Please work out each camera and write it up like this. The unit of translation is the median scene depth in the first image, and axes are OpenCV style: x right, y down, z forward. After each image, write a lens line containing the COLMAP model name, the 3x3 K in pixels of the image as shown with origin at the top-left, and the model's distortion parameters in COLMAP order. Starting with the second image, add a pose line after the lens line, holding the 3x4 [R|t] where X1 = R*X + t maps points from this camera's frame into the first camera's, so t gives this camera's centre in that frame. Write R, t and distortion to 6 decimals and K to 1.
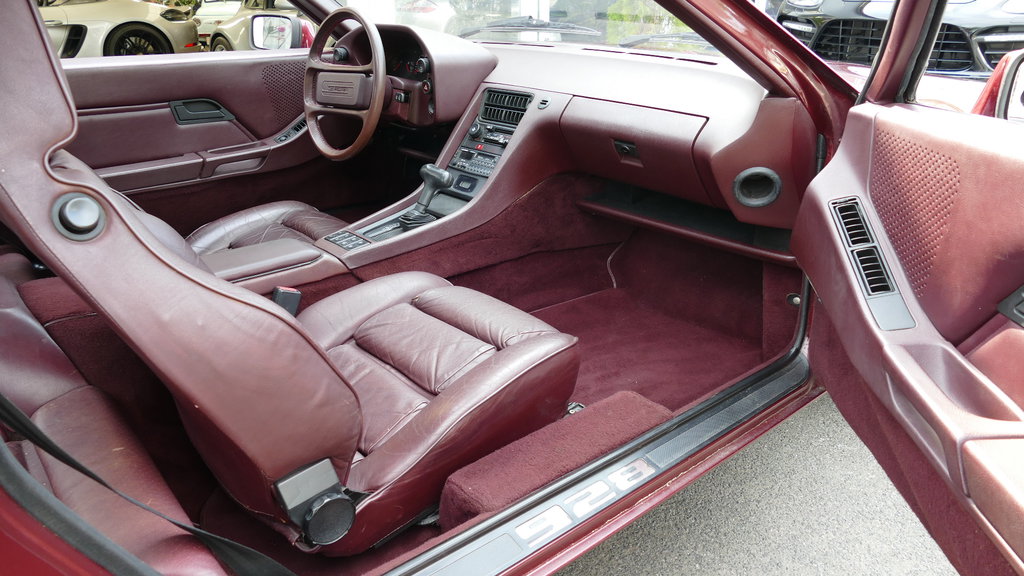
lens RADIAL K [[732.2, 0, 509.7], [0, 732.2, 290.1], [0, 0, 1]] dist [-0.022997, 0.017962]
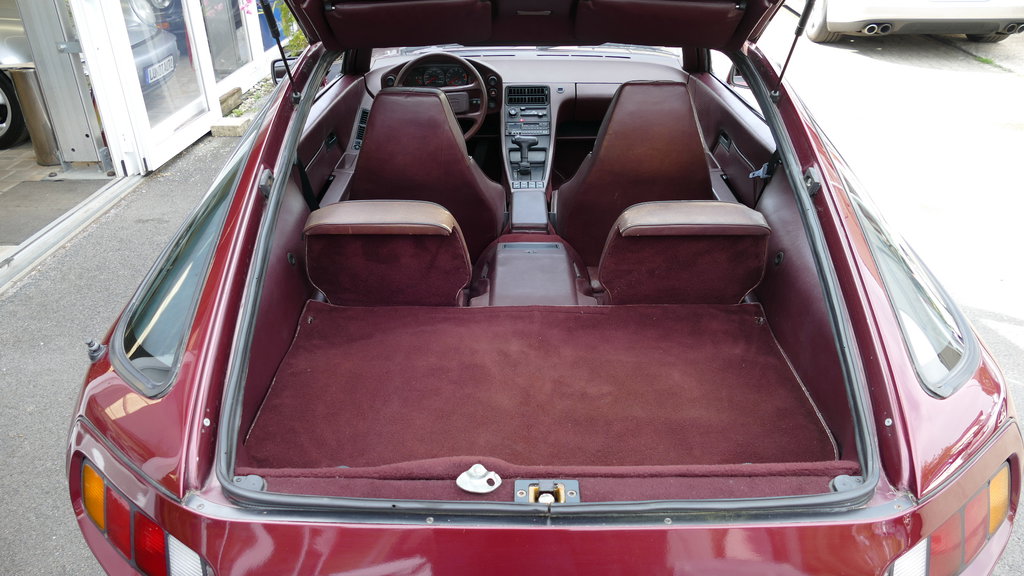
lens RADIAL K [[732.2, 0, 511.6], [0, 732.2, 287.3], [0, 0, 1]] dist [-0.022997, 0.017962]
pose [[0.654537, -0.378717, 0.654336, -1.436048], [0.291753, 0.924976, 0.243516, -0.268442], [-0.697468, 0.031514, 0.715922, -0.266990]]
